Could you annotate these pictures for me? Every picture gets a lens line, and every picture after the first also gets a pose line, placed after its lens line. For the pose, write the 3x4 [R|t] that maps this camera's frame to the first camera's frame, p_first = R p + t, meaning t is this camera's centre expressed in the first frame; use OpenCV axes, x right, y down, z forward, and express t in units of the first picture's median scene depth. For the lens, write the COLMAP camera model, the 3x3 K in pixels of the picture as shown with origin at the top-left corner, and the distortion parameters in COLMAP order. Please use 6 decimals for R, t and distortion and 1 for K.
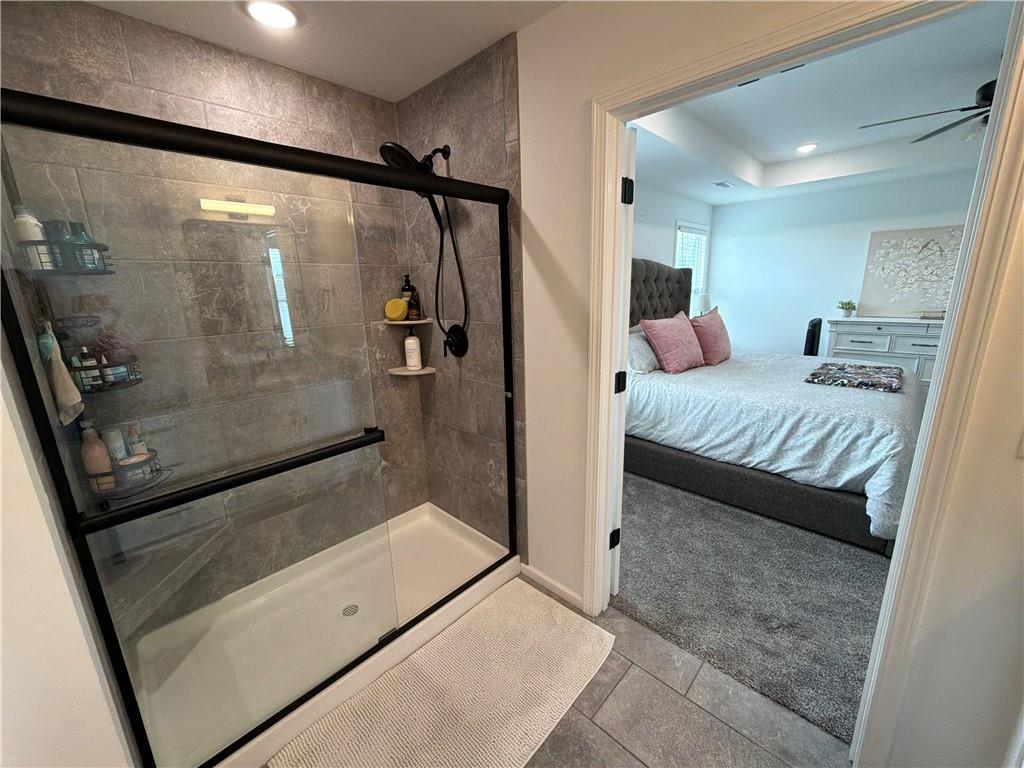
lens RADIAL K [[407.6, 0, 509.9], [0, 407.6, 385.4], [0, 0, 1]] dist [0.000382, -0.000313]
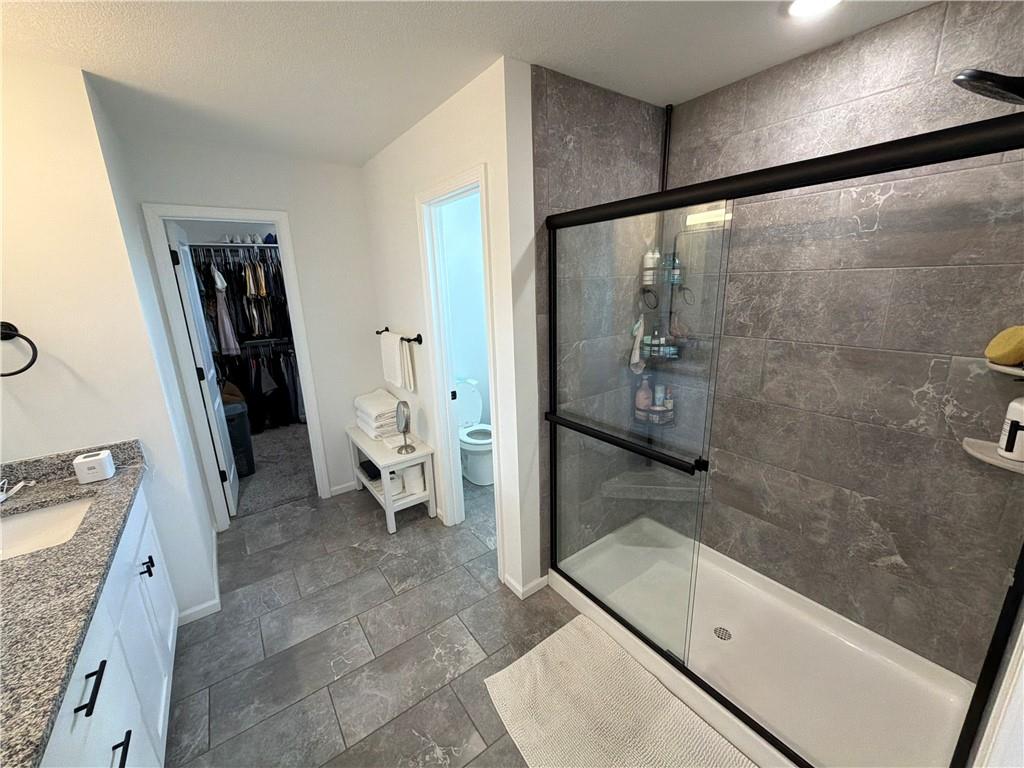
lens RADIAL K [[407.6, 0, 509.9], [0, 407.6, 383.1], [0, 0, 1]] dist [0.000382, -0.000313]
pose [[-0.171647, 0.277923, -0.945143, 0.512390], [-0.191875, 0.931578, 0.308781, -0.238008], [0.966292, 0.234351, -0.106576, 0.543493]]
